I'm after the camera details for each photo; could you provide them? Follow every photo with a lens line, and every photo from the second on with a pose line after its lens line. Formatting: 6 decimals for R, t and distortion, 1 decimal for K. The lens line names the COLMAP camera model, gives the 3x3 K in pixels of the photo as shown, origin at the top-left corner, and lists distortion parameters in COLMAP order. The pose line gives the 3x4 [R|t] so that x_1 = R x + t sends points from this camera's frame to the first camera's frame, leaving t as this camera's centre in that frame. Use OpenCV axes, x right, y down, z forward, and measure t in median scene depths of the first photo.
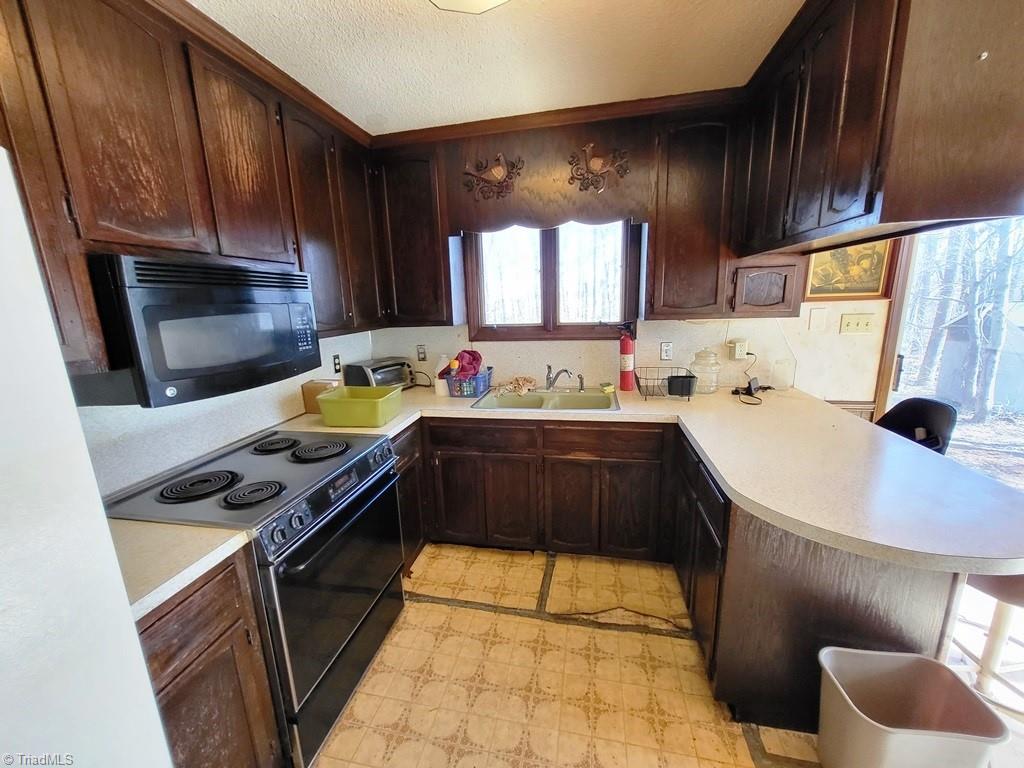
lens RADIAL K [[401.0, 0, 505.0], [0, 401.0, 386.3], [0, 0, 1]] dist [-0.000732, -0.000231]
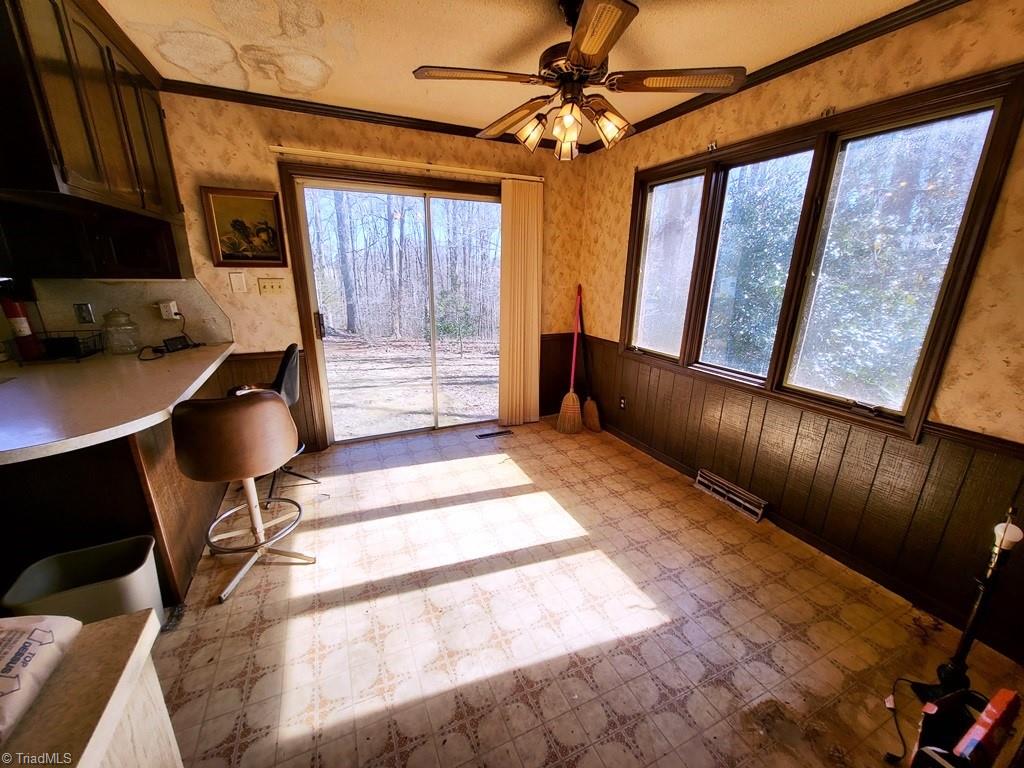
lens RADIAL K [[401.0, 0, 505.0], [0, 401.0, 386.3], [0, 0, 1]] dist [-0.000732, -0.000231]
pose [[0.803922, -0.126689, 0.581084, 0.821490], [0.085908, 0.991538, 0.097324, 0.099897], [-0.588497, -0.028321, 0.808003, -0.475659]]
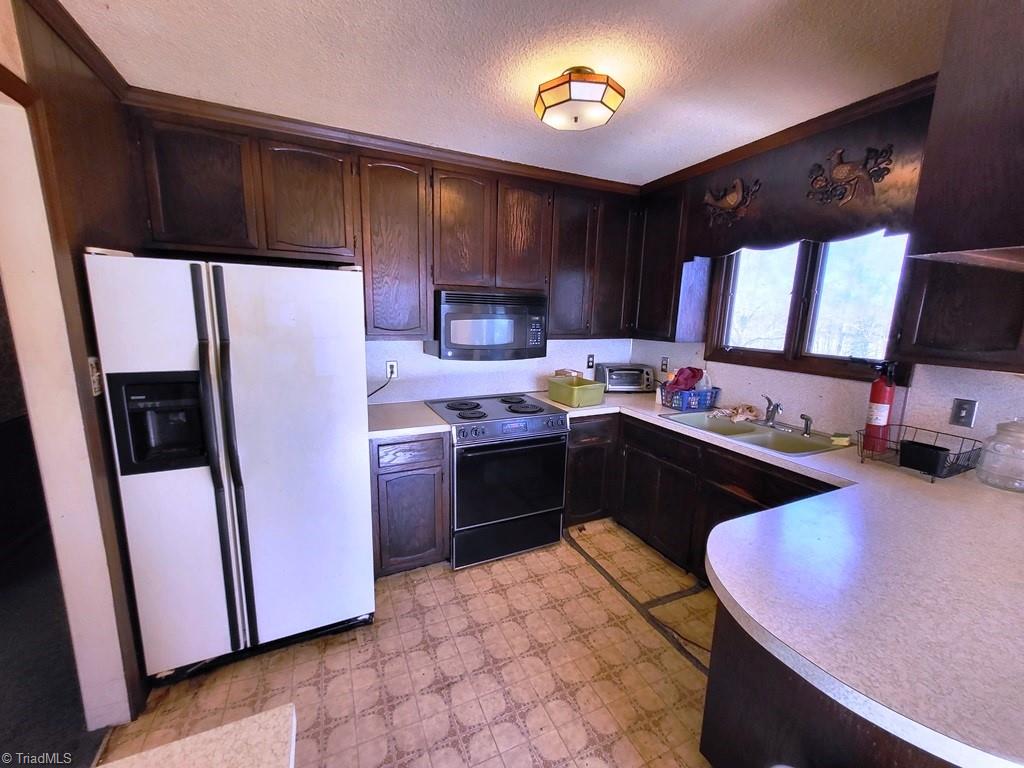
lens RADIAL K [[401.9, 0, 503.1], [0, 401.9, 385.6], [0, 0, 1]] dist [0.001097, 0.000089]
pose [[0.589599, 0.190504, -0.784909, 0.609132], [-0.211132, 0.974349, 0.077887, -0.026998], [0.779613, 0.119797, 0.614697, -0.039541]]
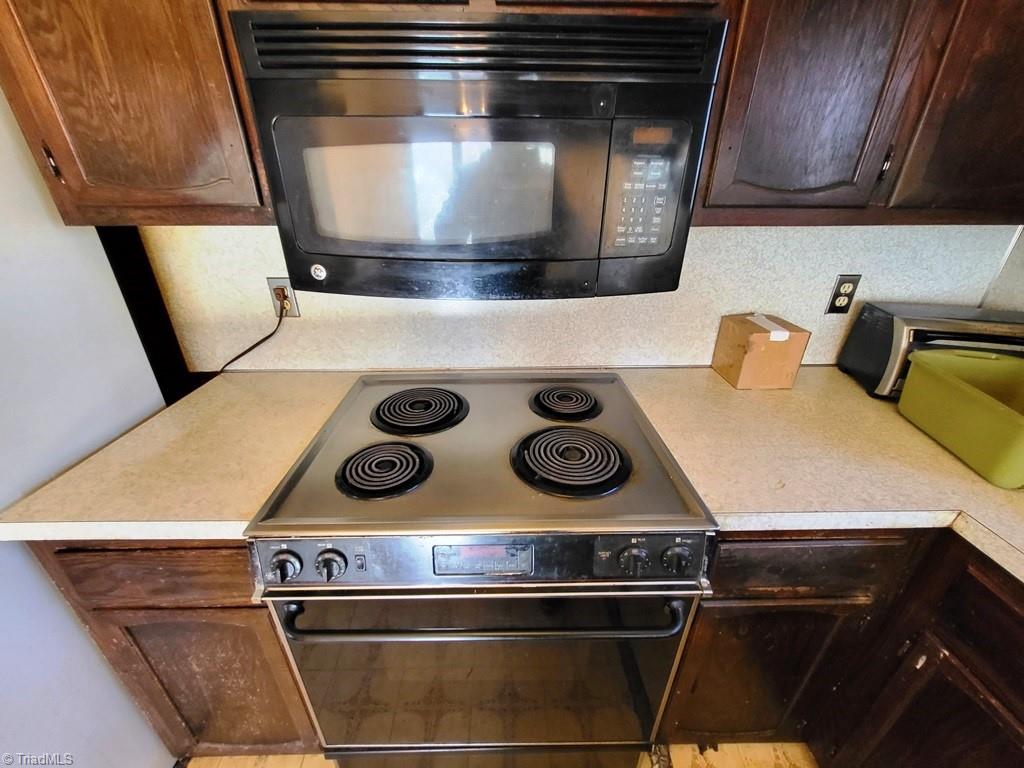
lens RADIAL K [[401.9, 0, 503.1], [0, 401.9, 385.6], [0, 0, 1]] dist [0.001097, 0.000089]
pose [[0.215200, 0.453024, -0.865135, -0.072297], [-0.212725, 0.886364, 0.411226, -0.090946], [0.953120, 0.095540, 0.287115, 0.657775]]
